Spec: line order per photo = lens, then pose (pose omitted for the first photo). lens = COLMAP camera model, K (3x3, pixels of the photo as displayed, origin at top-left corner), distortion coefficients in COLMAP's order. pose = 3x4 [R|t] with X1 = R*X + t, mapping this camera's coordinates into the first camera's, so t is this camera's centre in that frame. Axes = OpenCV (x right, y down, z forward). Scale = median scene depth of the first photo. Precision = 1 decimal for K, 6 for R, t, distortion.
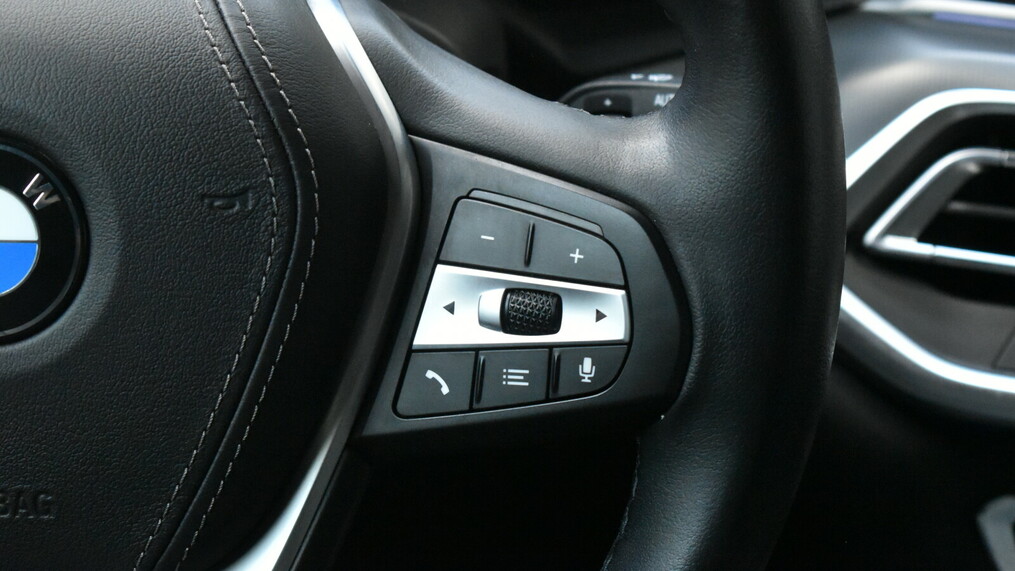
lens RADIAL K [[2272.8, 0, 507.5], [0, 2272.8, 284.9], [0, 0, 1]] dist [0.004195, 0.000000]
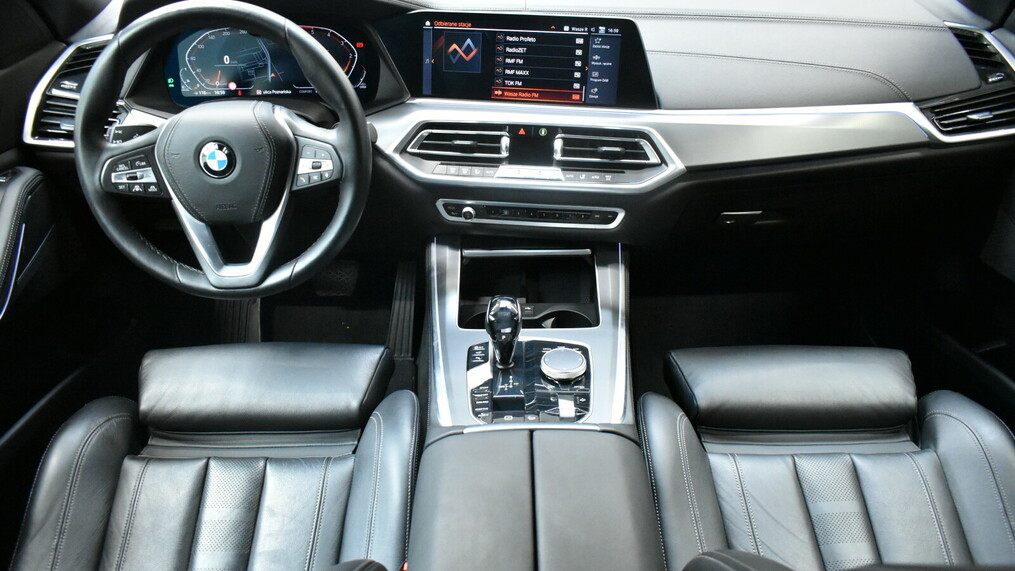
lens RADIAL K [[768.2, 0, 506.2], [0, 768.2, 286.0], [0, 0, 1]] dist [-0.024869, 0.019538]
pose [[0.996722, -0.078387, 0.020039, 0.417396], [0.075088, 0.988444, 0.131685, 0.091752], [-0.030130, -0.129749, 0.991089, -0.942934]]
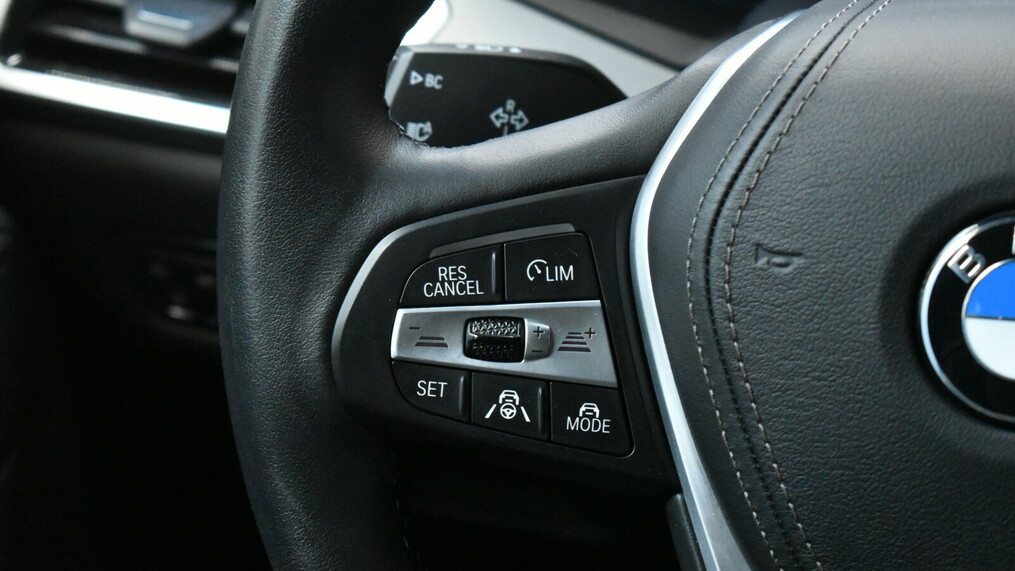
lens RADIAL K [[2272.8, 0, 507.1], [0, 2272.8, 287.0], [0, 0, 1]] dist [0.004195, 0.000000]
pose [[0.967902, 0.053064, -0.245664, -0.200210], [-0.053653, 0.998550, 0.004298, -0.024028], [0.245536, 0.009020, 0.969345, 0.033104]]
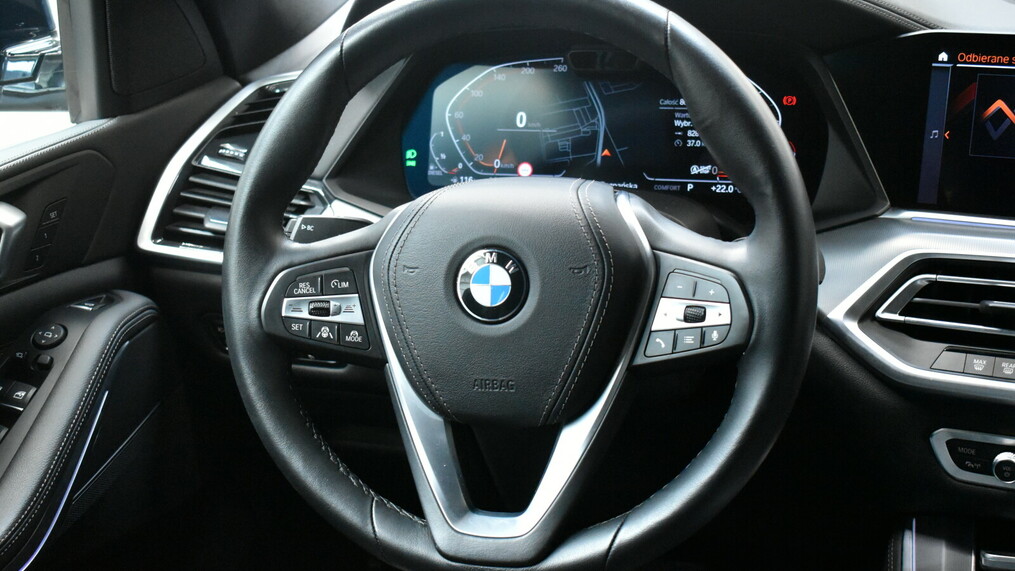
lens RADIAL K [[1452.2, 0, 507.3], [0, 1452.2, 281.6], [0, 0, 1]] dist [-0.038238, 0.000000]
pose [[0.966258, -0.005593, -0.257514, 0.228882], [-0.031102, 0.989915, -0.138205, 0.209414], [0.255690, 0.141551, 0.956340, -0.640527]]
